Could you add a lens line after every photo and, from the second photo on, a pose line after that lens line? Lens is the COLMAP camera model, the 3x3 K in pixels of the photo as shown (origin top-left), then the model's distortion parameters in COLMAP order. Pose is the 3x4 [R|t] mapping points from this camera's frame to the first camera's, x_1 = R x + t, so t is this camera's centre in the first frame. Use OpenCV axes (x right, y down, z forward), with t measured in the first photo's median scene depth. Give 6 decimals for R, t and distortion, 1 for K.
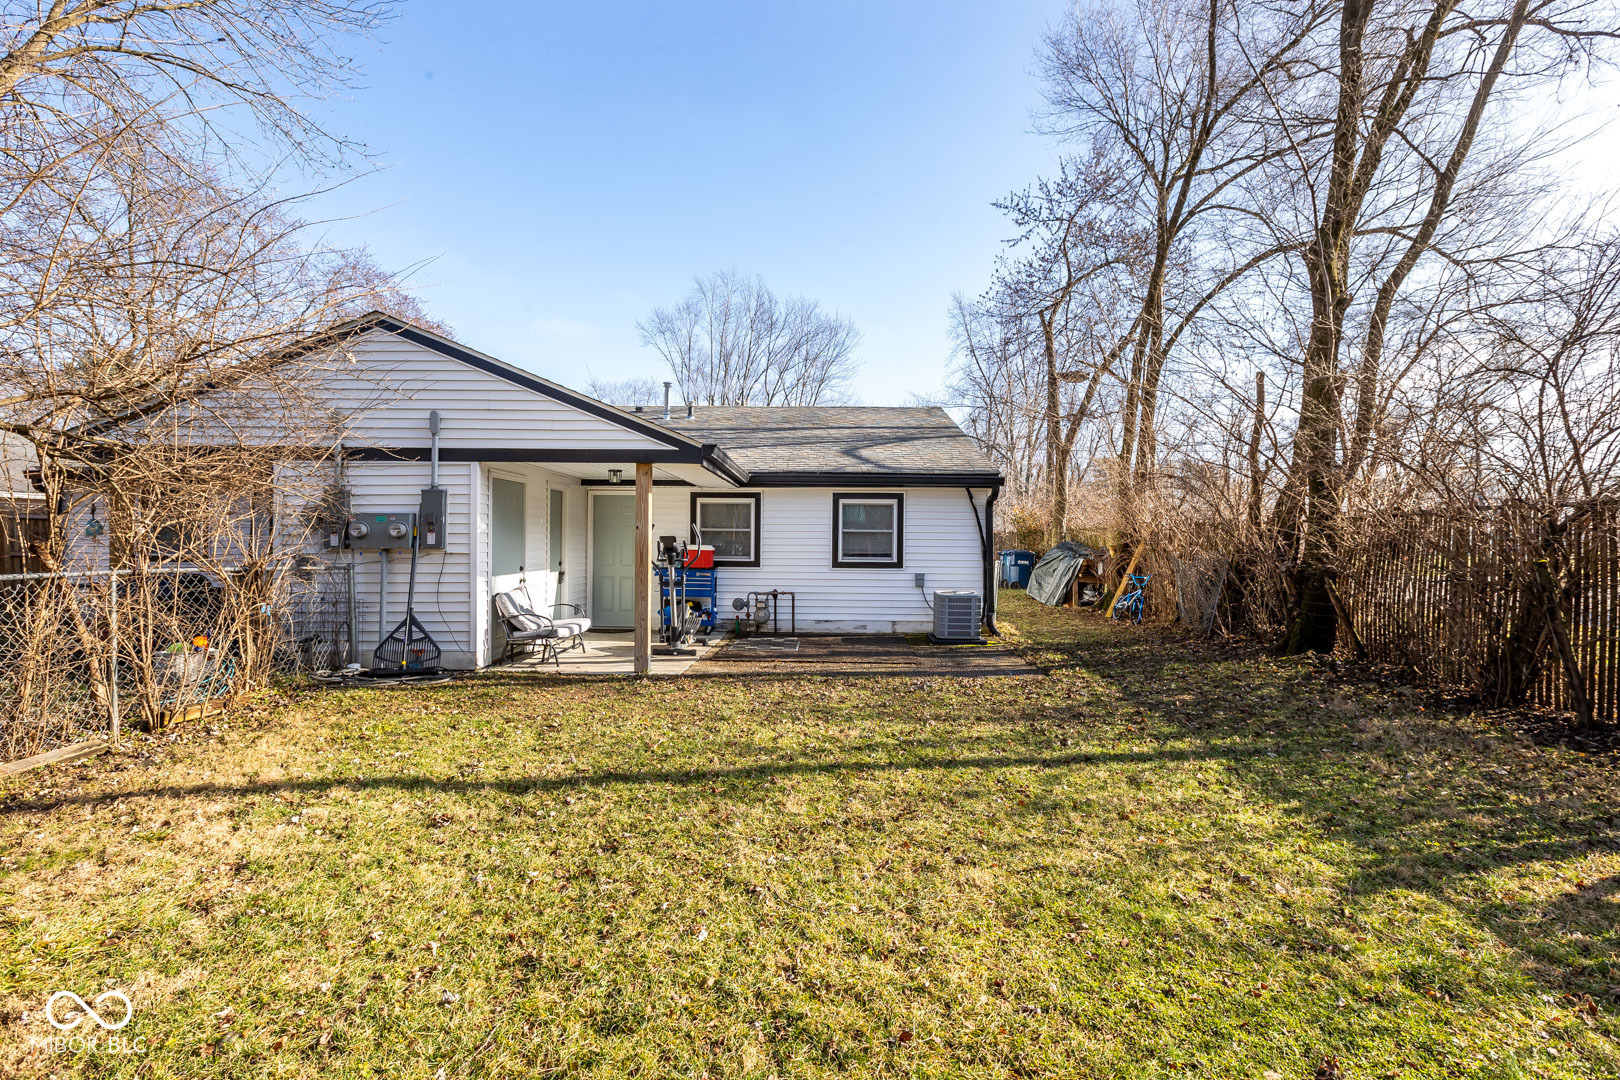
lens RADIAL K [[786.8, 0, 810.0], [0, 786.8, 540.0], [0, 0, 1]] dist [-0.001180, 0.000056]
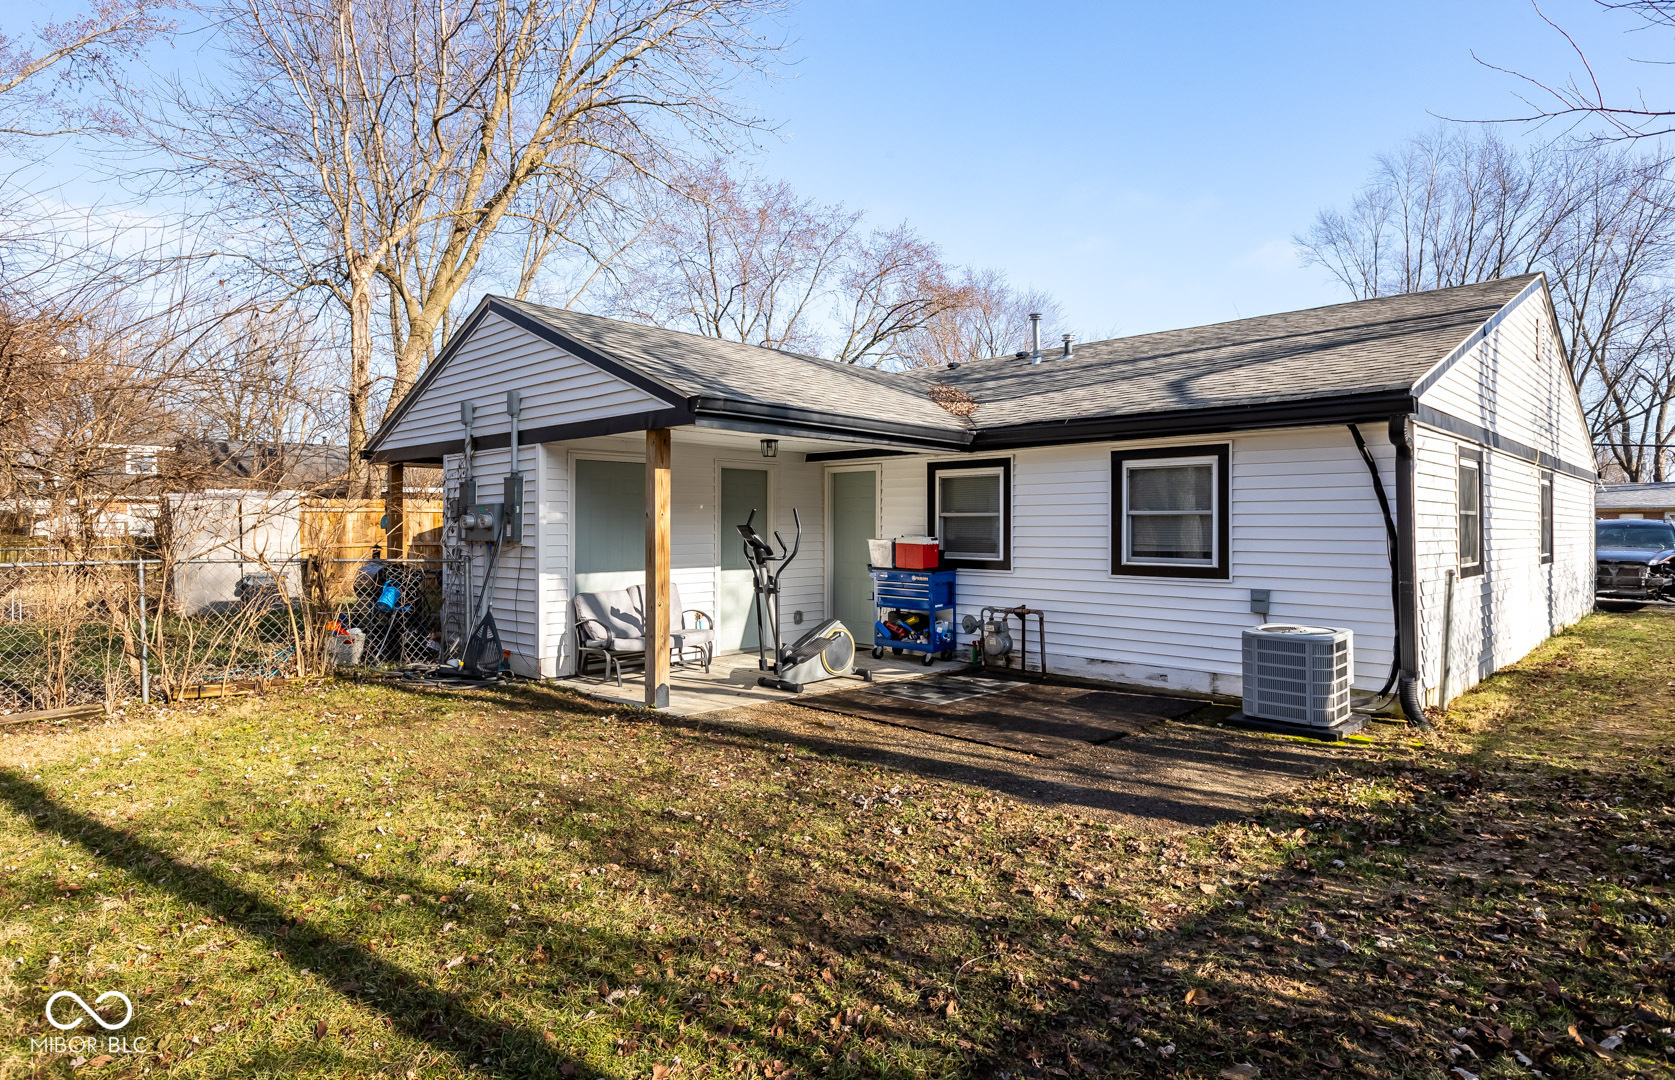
lens RADIAL K [[928.6, 0, 839.0], [0, 928.6, 511.7], [0, 0, 1]] dist [-0.002373, -0.000547]
pose [[0.722254, -0.017565, -0.691405, 0.377623], [0.005867, 0.999797, -0.019271, -0.000326], [0.691603, 0.009862, 0.722211, 0.341216]]
